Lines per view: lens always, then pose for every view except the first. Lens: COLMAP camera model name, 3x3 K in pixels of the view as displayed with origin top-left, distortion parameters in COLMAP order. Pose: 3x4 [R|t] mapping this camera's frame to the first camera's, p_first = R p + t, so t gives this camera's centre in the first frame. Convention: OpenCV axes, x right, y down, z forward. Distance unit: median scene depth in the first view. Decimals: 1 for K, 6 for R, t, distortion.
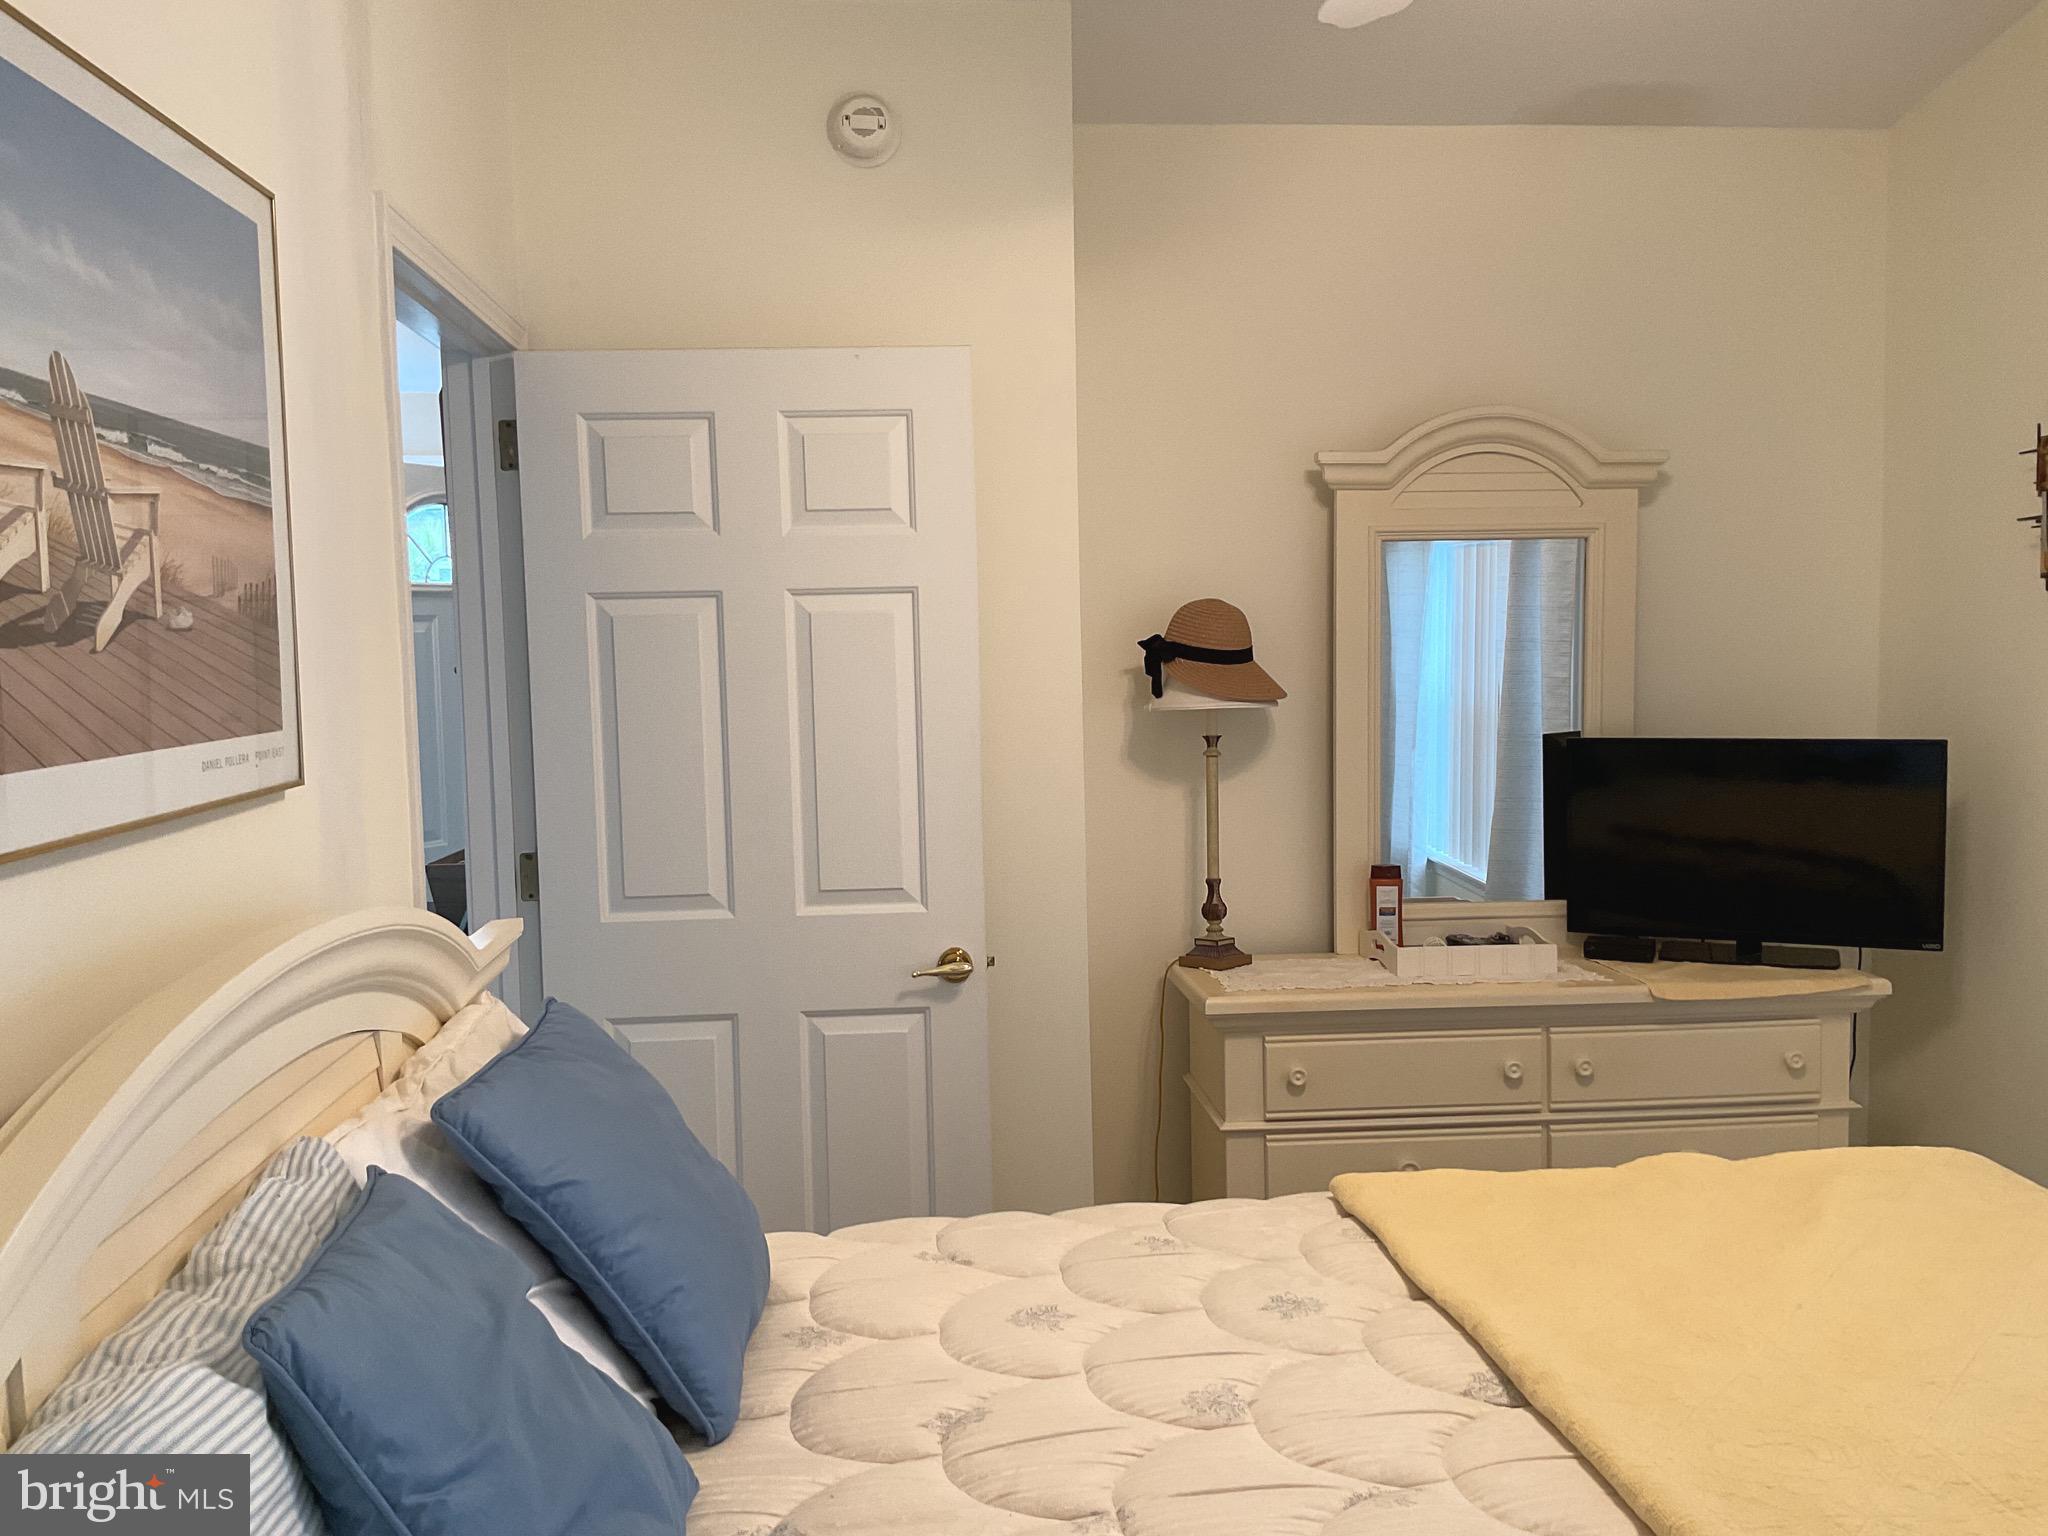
lens RADIAL K [[1696.6, 0, 1033.1], [0, 1696.6, 772.7], [0, 0, 1]] dist [0.083521, -0.135918]
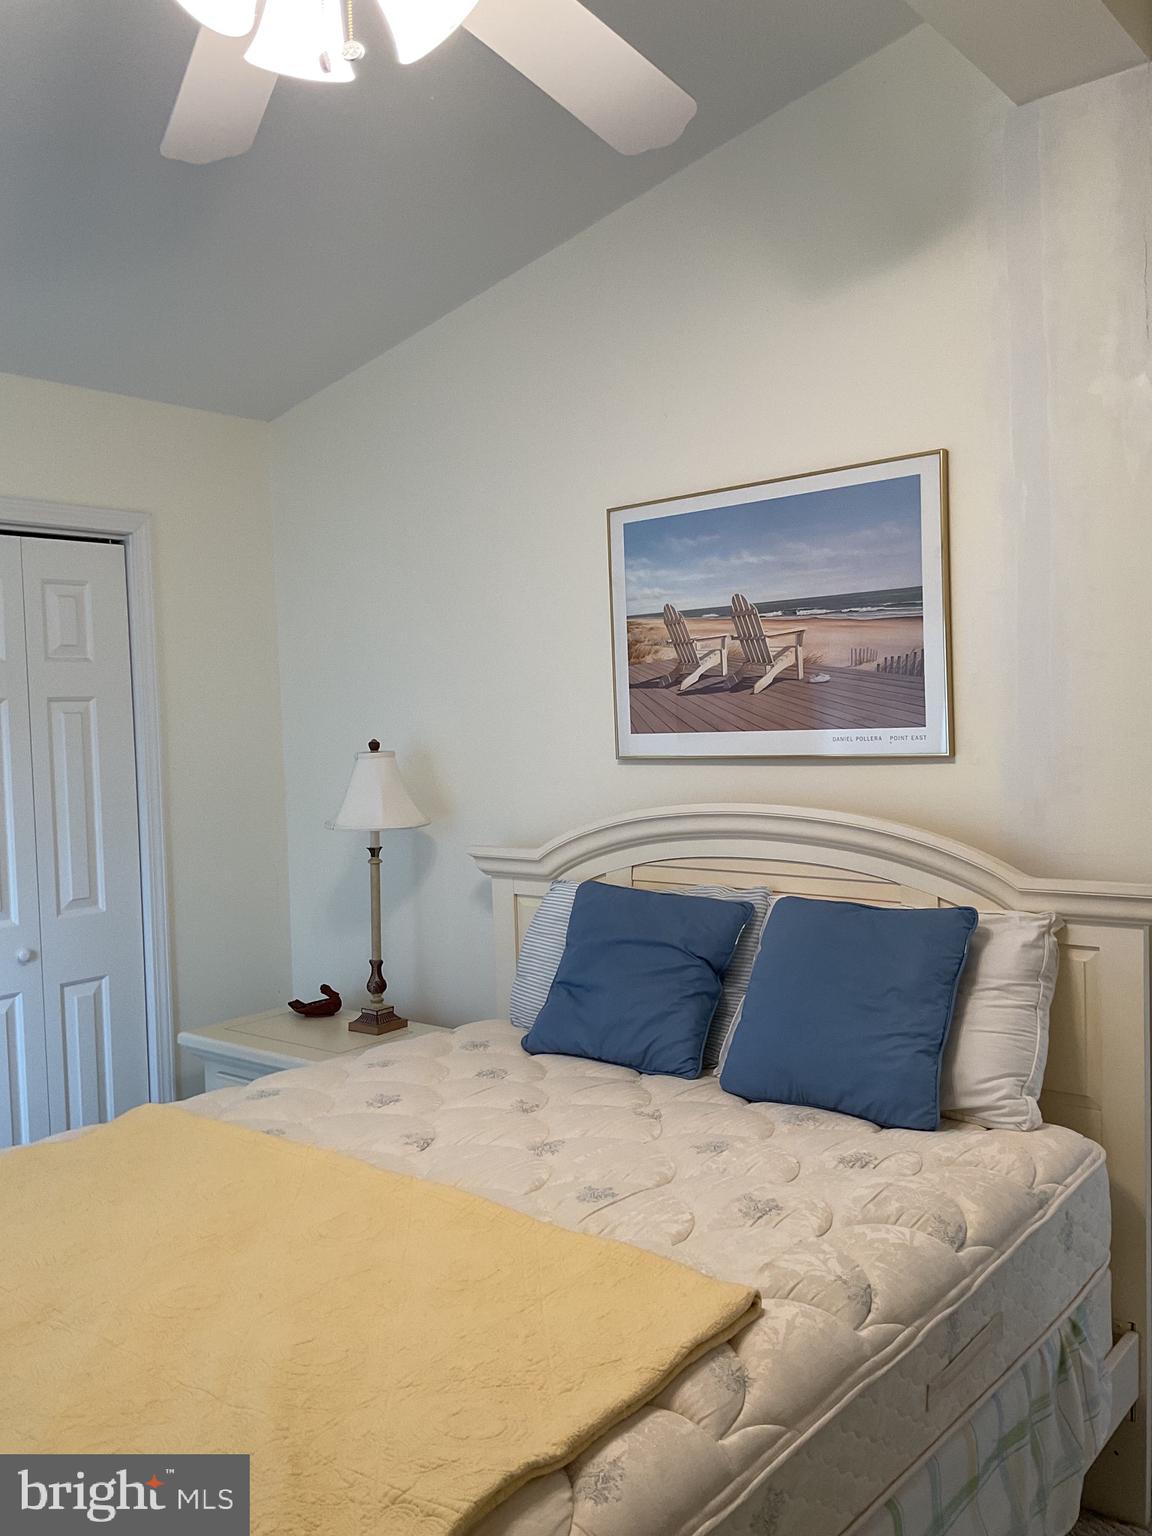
lens RADIAL K [[1272.4, 0, 576.0], [0, 1272.4, 768.0], [0, 0, 1]] dist [0.083521, -0.135918]
pose [[-0.706637, 0.071928, -0.703911, 1.165822], [-0.009267, 0.993794, 0.110853, -0.180249], [0.707515, 0.084856, -0.701585, 2.290573]]
